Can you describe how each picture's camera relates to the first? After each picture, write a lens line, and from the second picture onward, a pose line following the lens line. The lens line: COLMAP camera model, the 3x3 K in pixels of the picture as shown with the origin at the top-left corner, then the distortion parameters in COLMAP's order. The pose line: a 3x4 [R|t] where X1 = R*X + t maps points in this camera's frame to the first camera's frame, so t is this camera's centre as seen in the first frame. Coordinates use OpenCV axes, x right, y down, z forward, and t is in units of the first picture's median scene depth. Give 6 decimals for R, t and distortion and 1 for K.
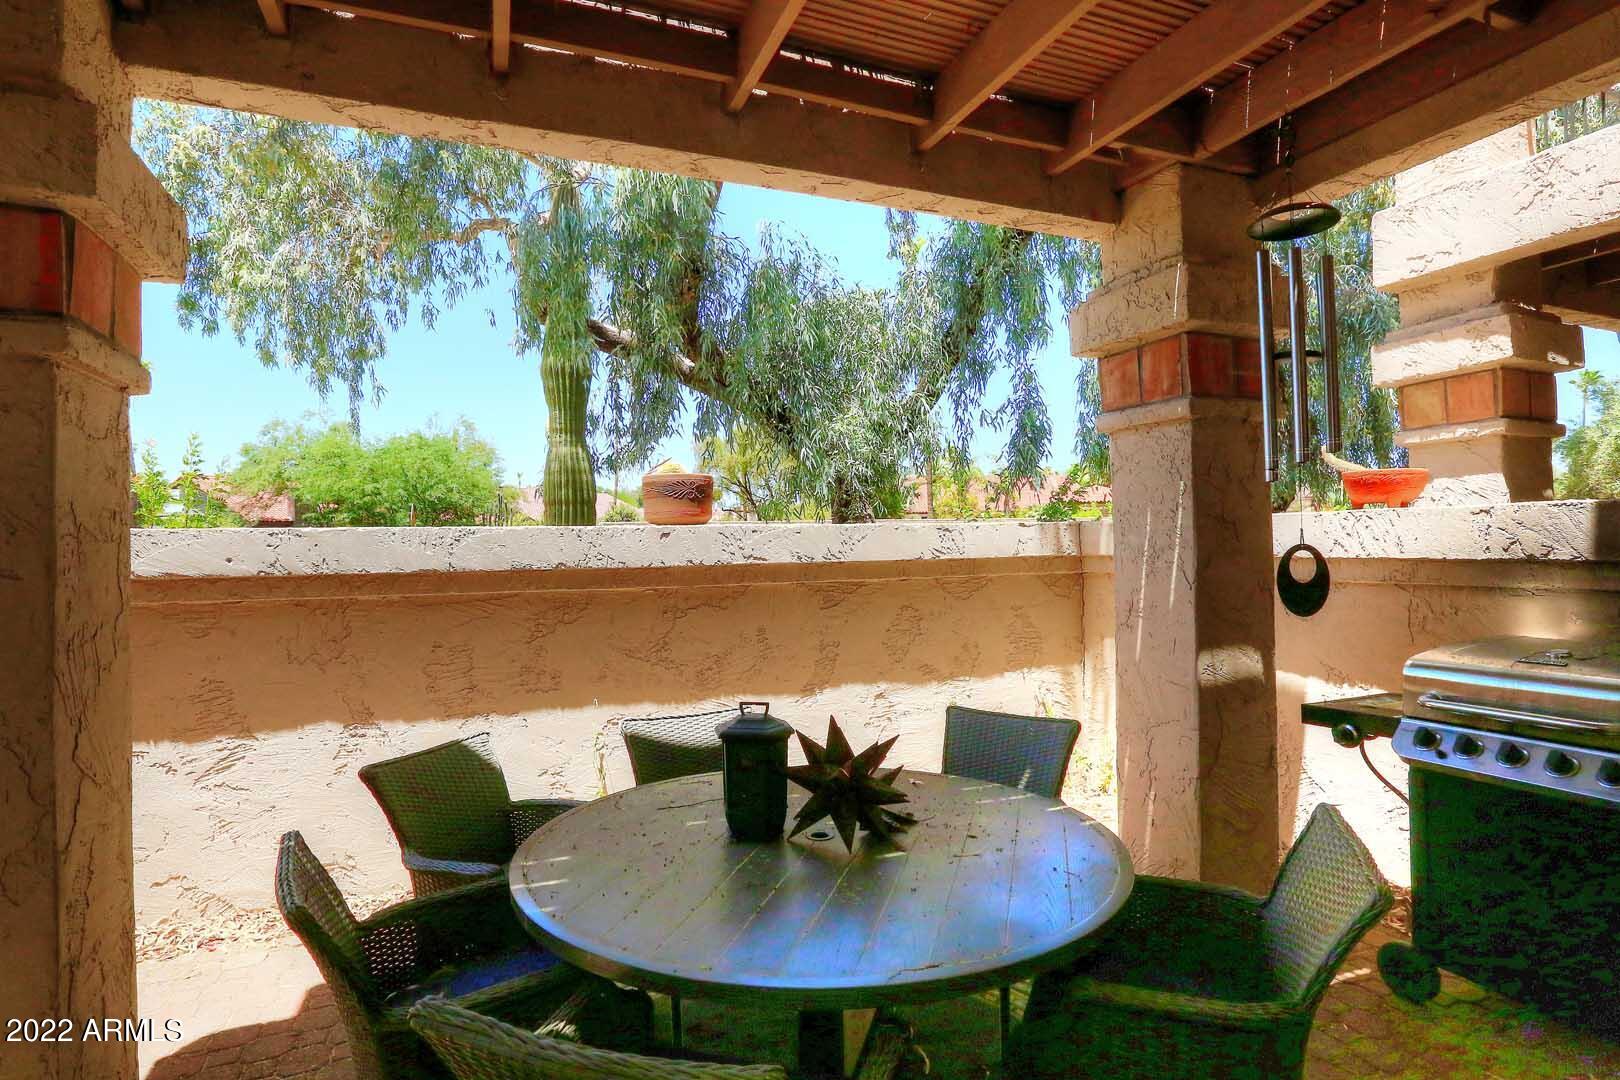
lens RADIAL K [[820.2, 0, 810.0], [0, 820.2, 540.0], [0, 0, 1]] dist [0.000053, -0.000019]
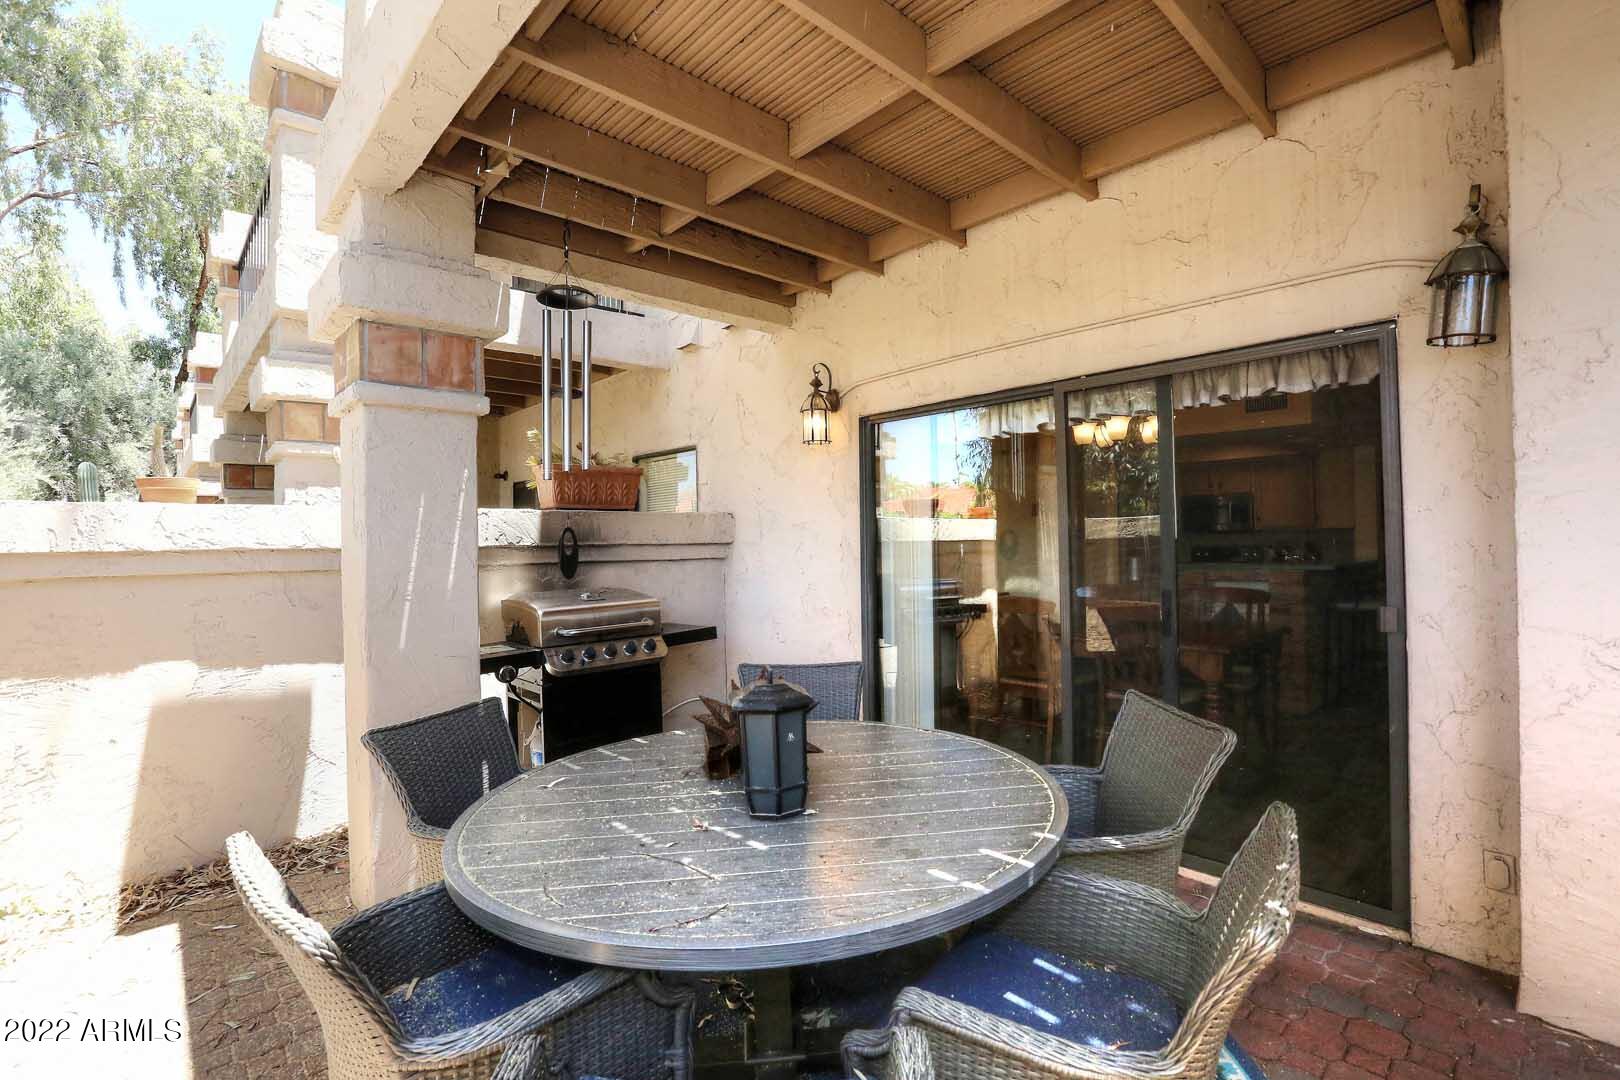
lens RADIAL K [[732.4, 0, 810.0], [0, 732.4, 540.0], [0, 0, 1]] dist [-0.096481, 0.035639]
pose [[-0.340024, 0.025978, 0.940058, -0.615984], [0.012075, 0.999657, -0.023257, 0.052189], [-0.940339, 0.003444, -0.340221, 0.924933]]
